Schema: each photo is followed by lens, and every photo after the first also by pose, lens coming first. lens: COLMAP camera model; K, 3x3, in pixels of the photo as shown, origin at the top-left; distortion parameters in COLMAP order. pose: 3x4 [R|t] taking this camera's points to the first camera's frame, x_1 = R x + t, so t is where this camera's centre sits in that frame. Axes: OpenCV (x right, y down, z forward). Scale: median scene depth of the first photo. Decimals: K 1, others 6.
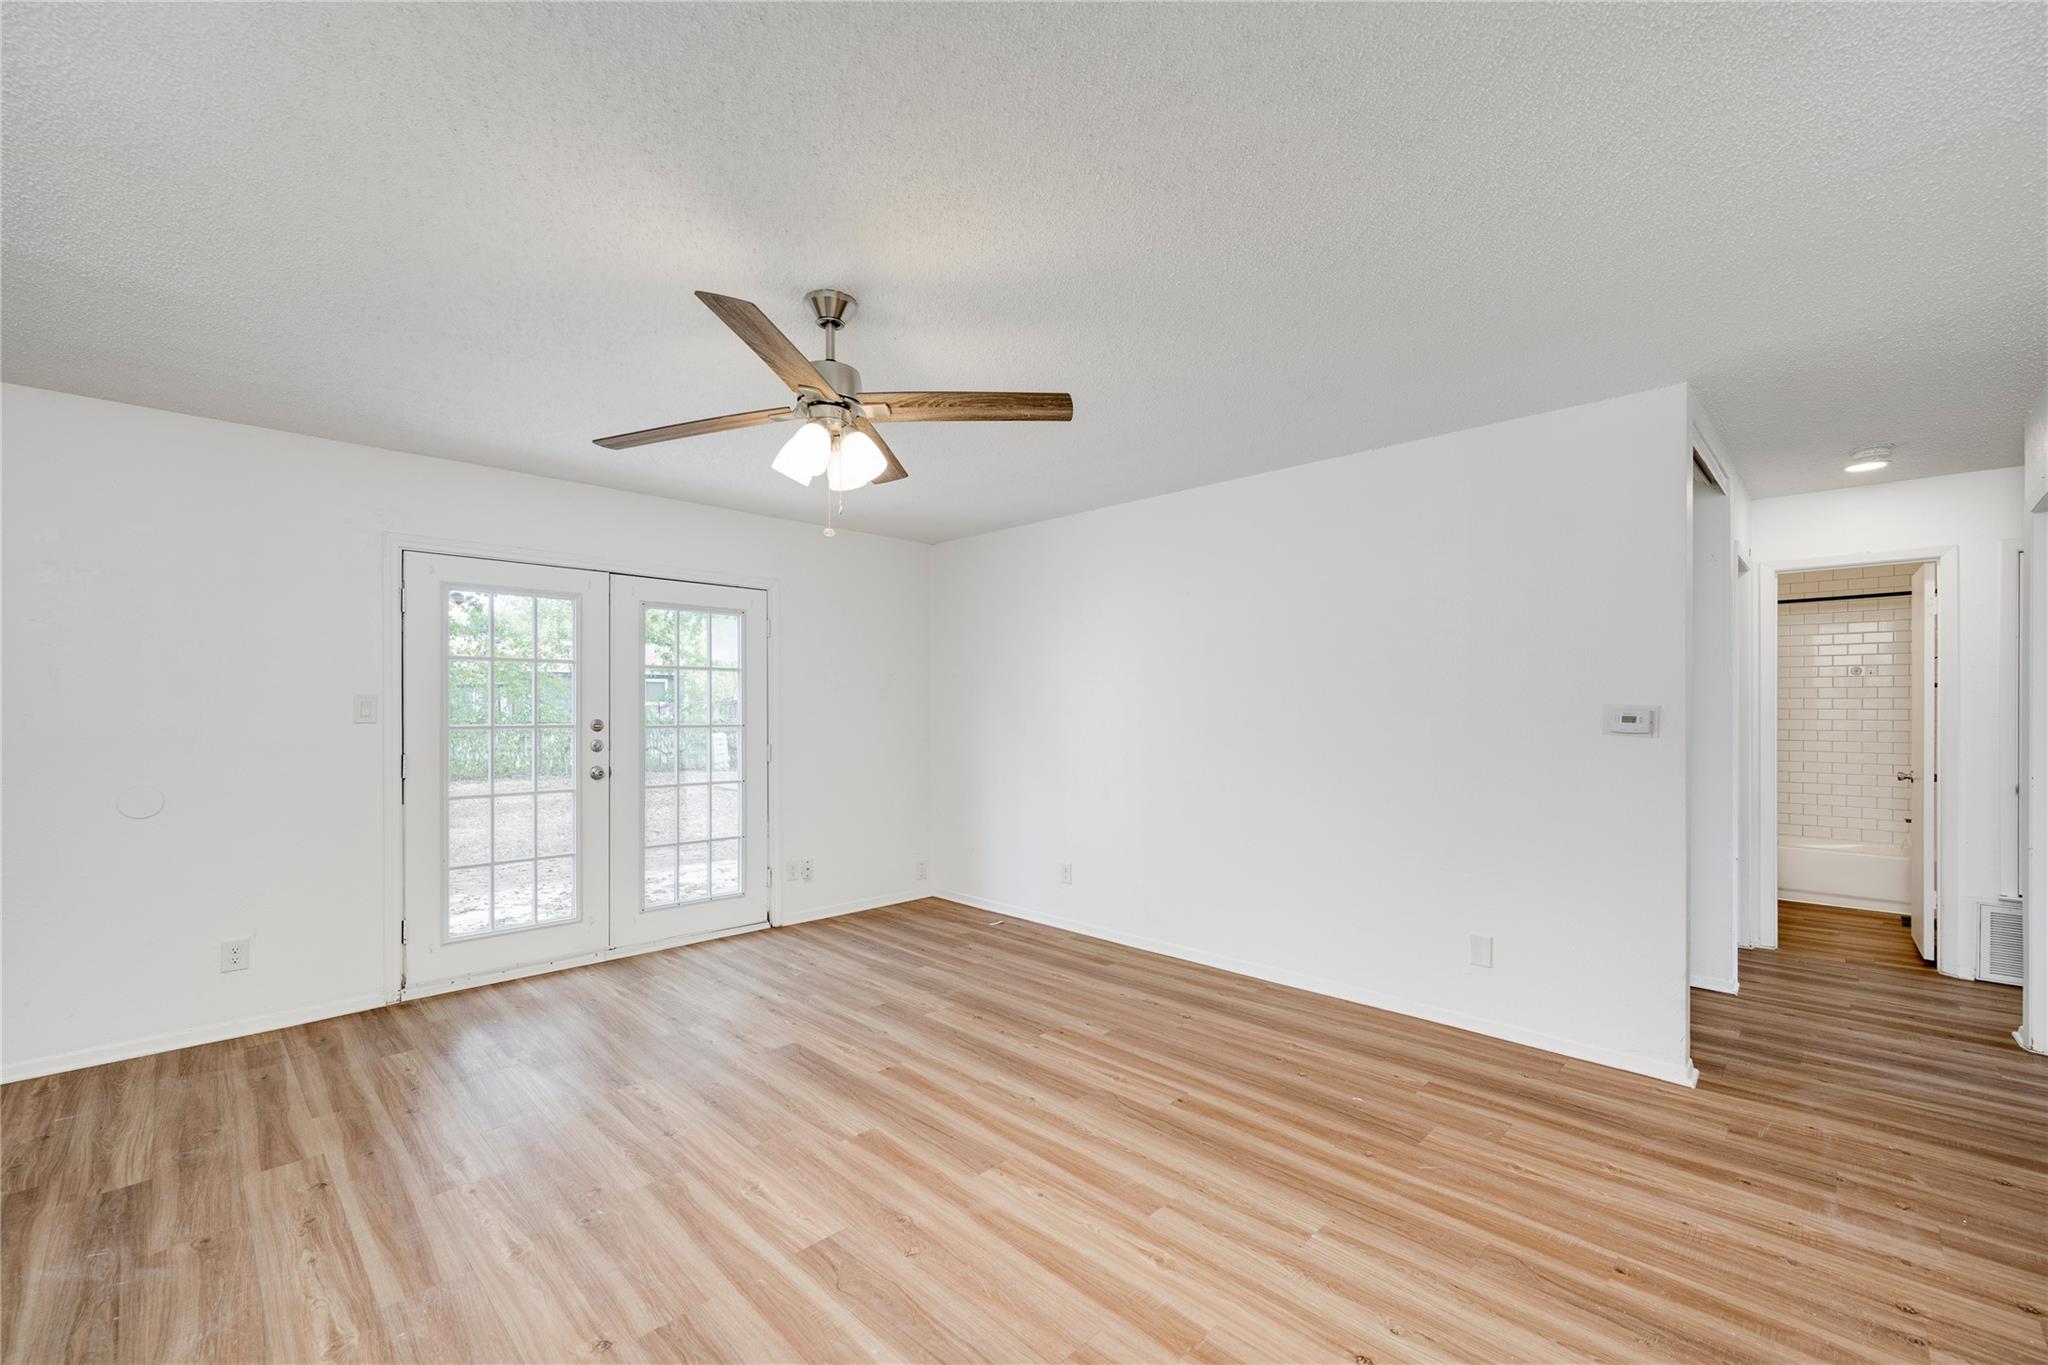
lens RADIAL K [[859.3, 0, 1011.3], [0, 859.3, 700.5], [0, 0, 1]] dist [-0.002773, 0.002010]
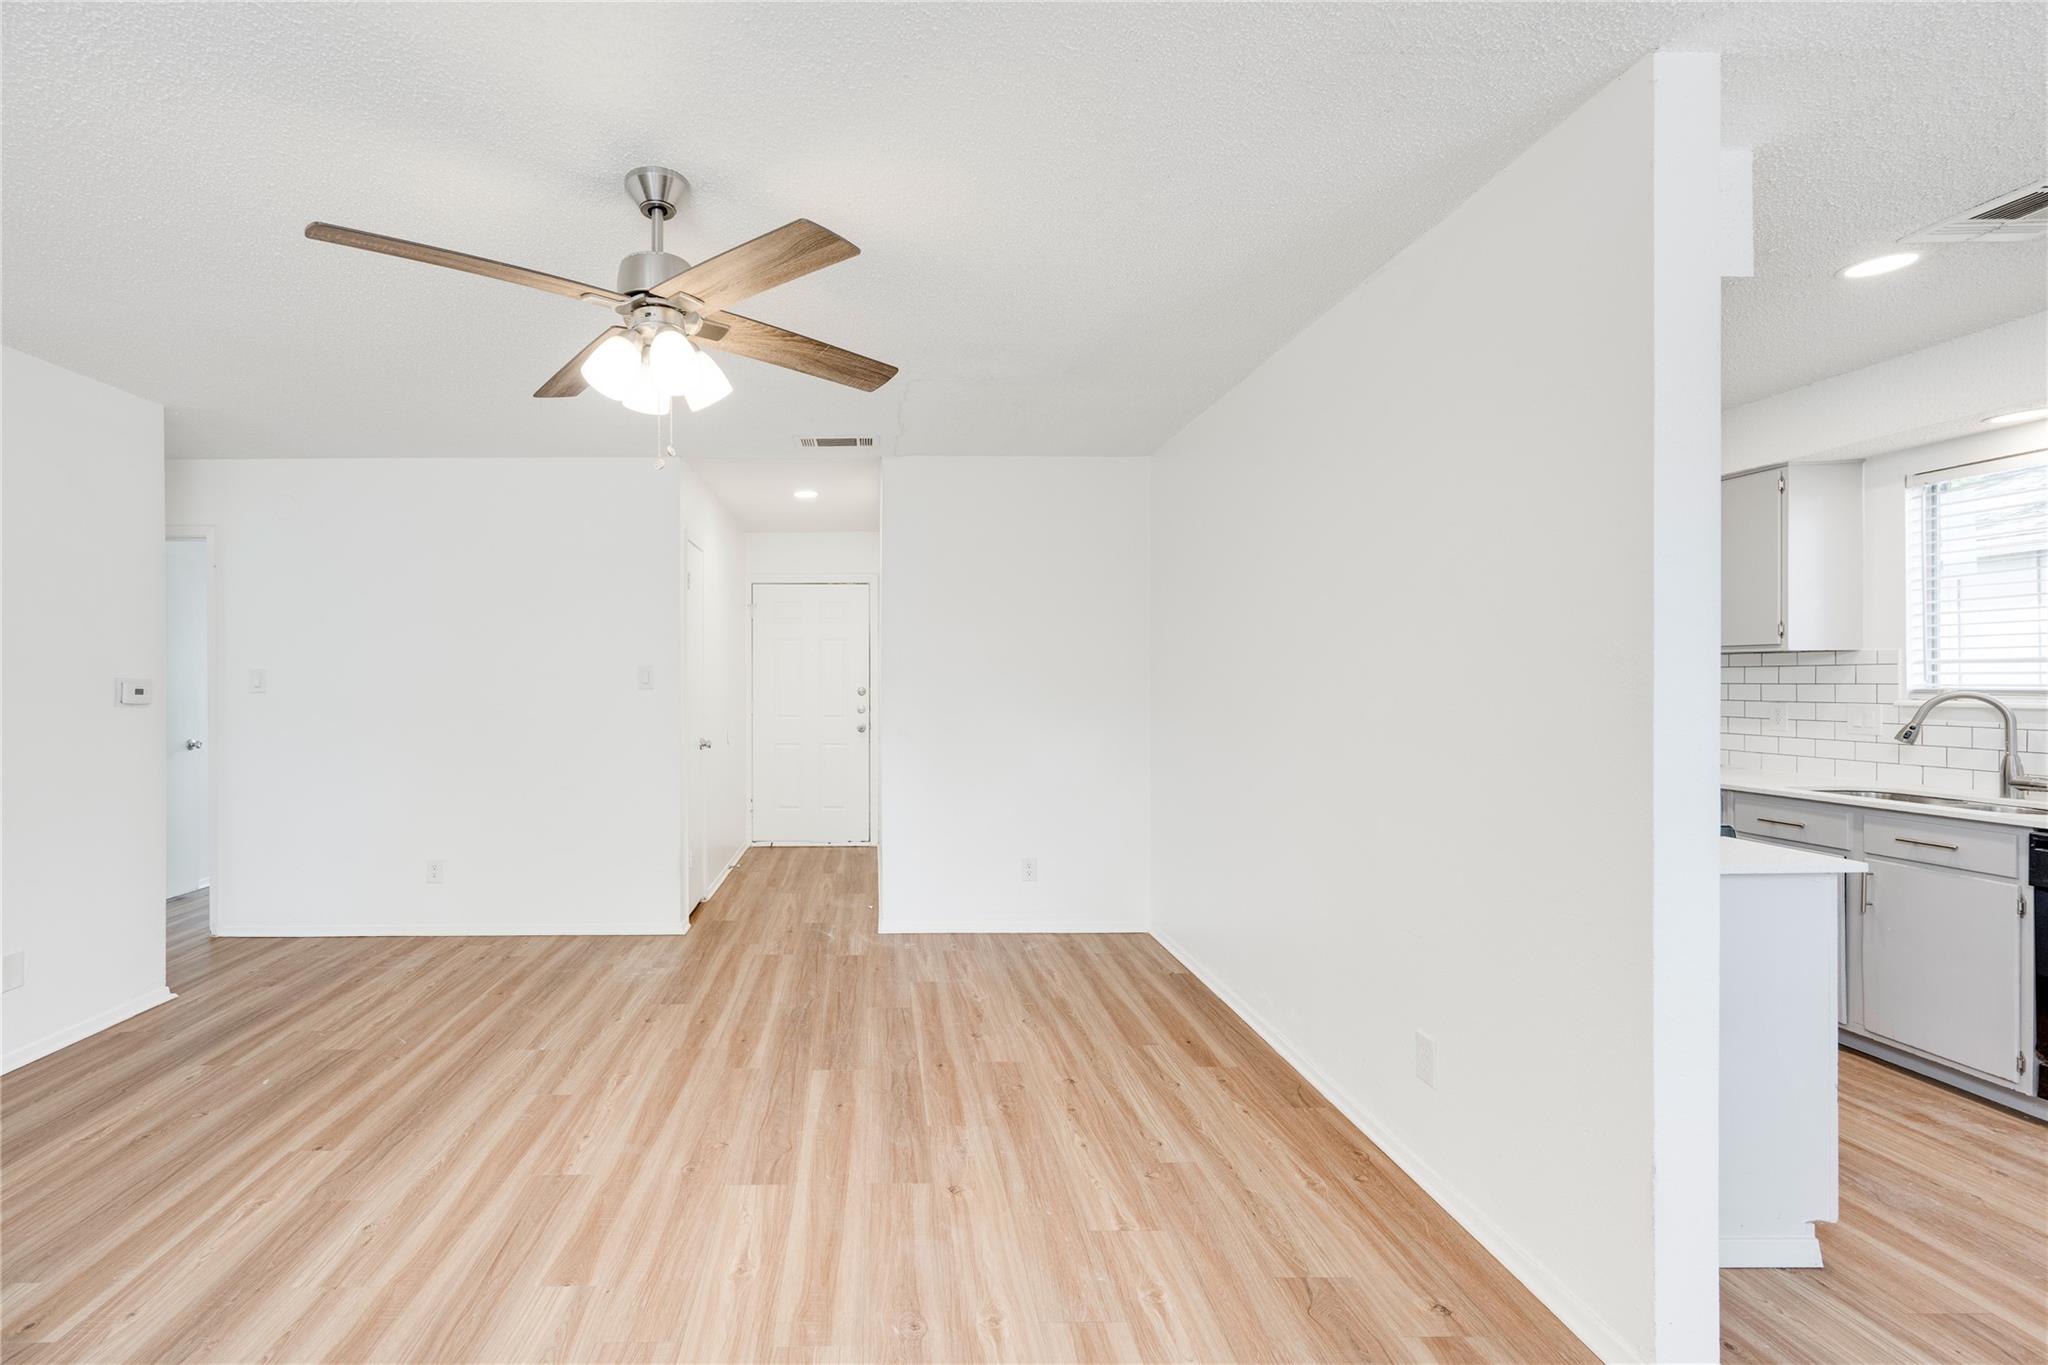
lens RADIAL K [[859.3, 0, 879.4], [0, 859.3, 660.7], [0, 0, 1]] dist [-0.002773, 0.002010]
pose [[-0.718642, 0.020399, 0.695081, -0.760297], [0.001254, 0.999606, -0.028040, 0.011845], [-0.695379, -0.019279, -0.718384, 1.180487]]
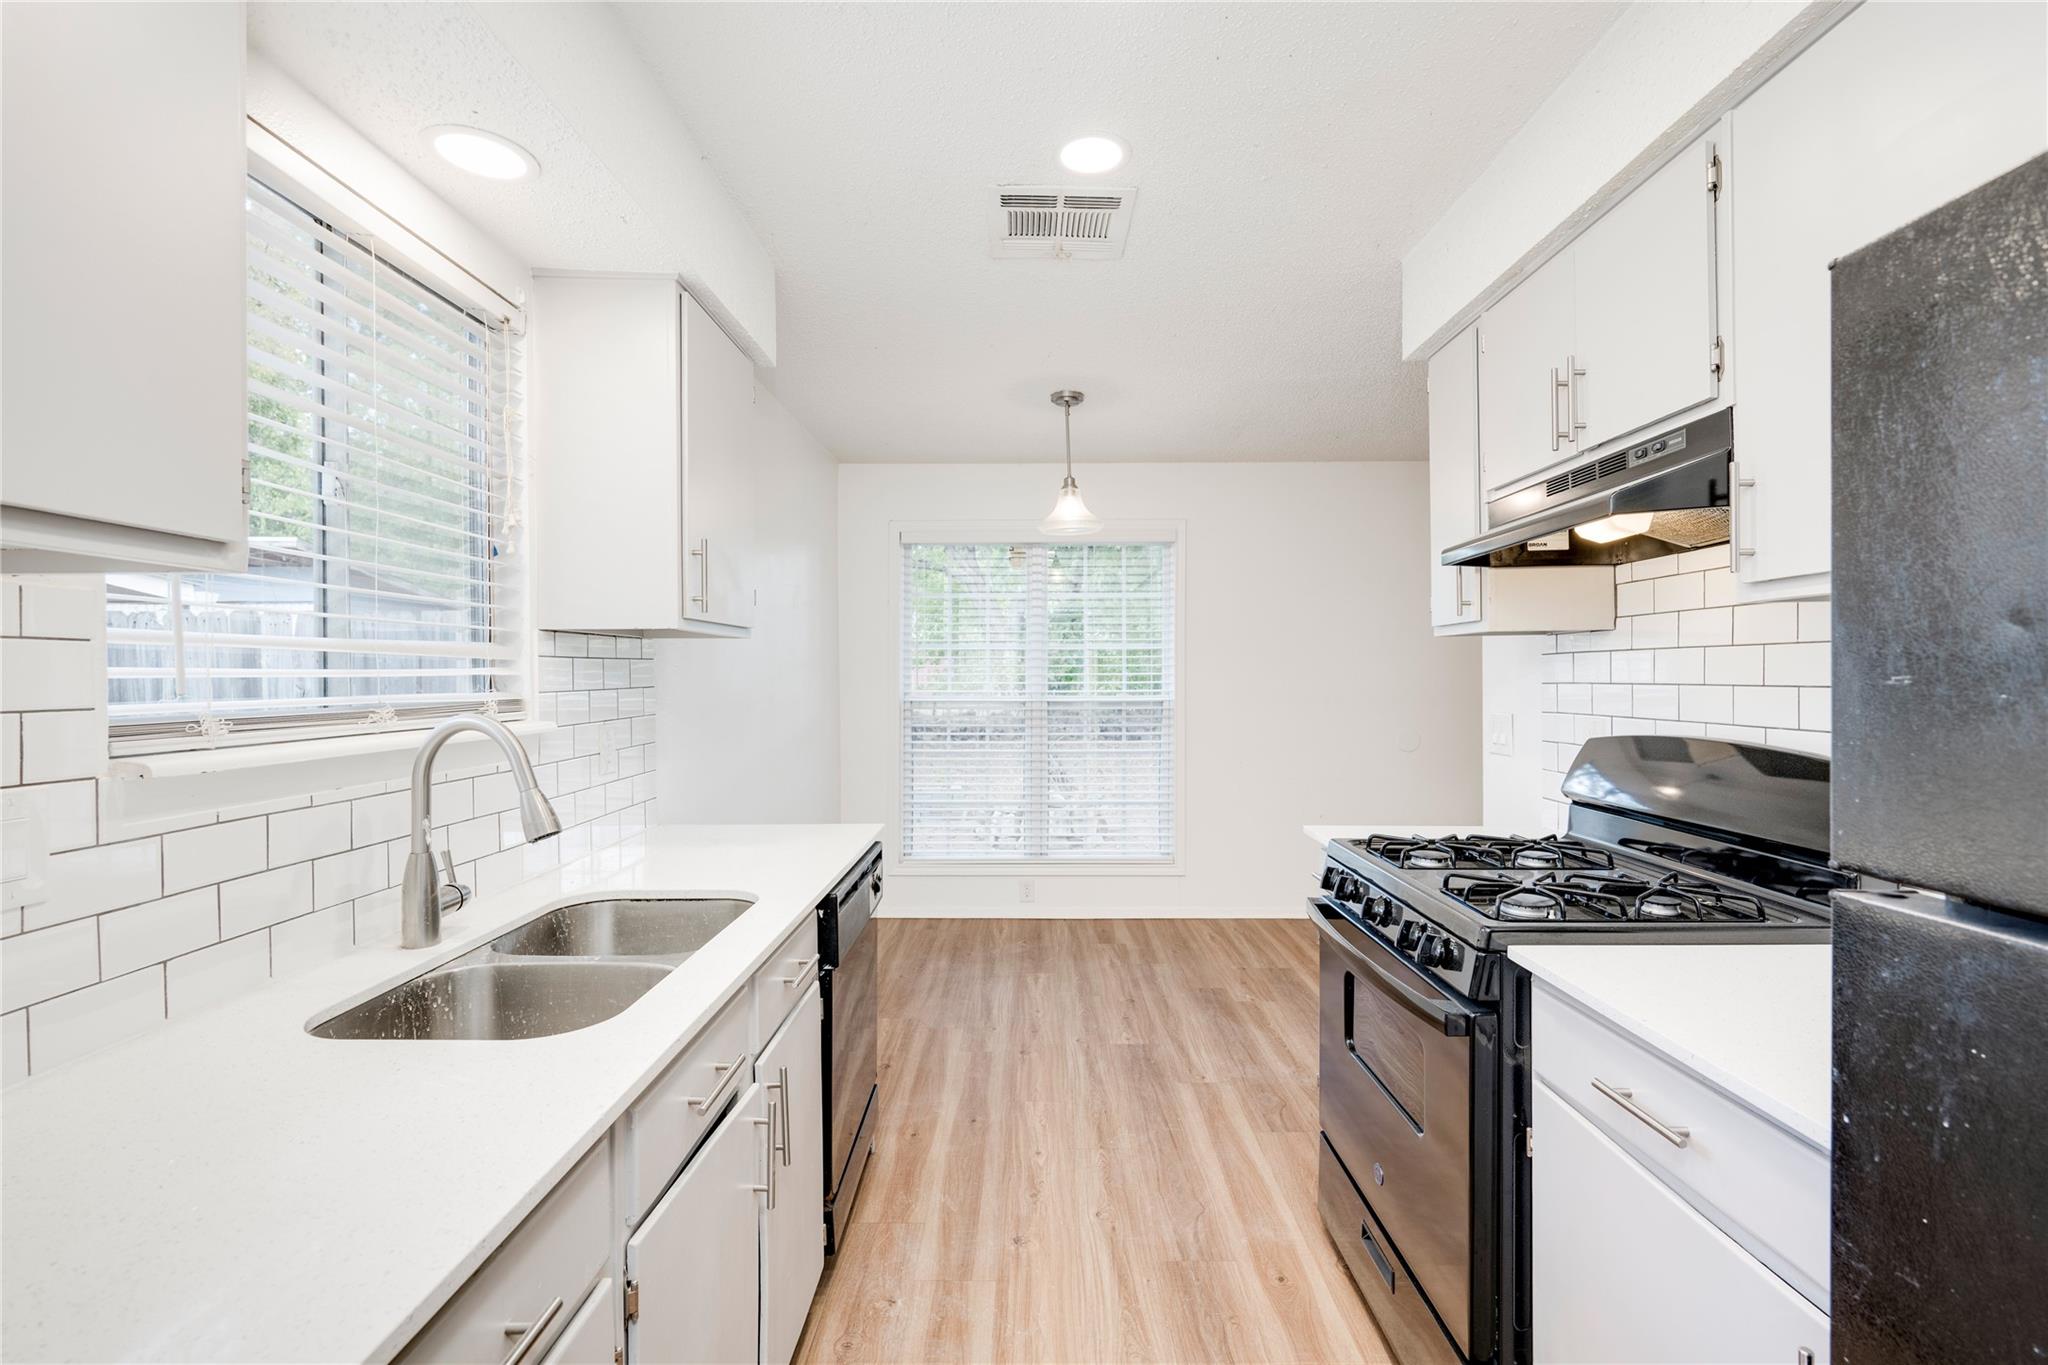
lens RADIAL K [[898.3, 0, 1013.4], [0, 898.3, 680.9], [0, 0, 1]] dist [0.000318, 0.000065]
pose [[0.692804, -0.001184, -0.721125, -0.434138], [0.008240, 0.999946, 0.006275, 0.004994], [0.721079, -0.010290, 0.692776, -0.548304]]
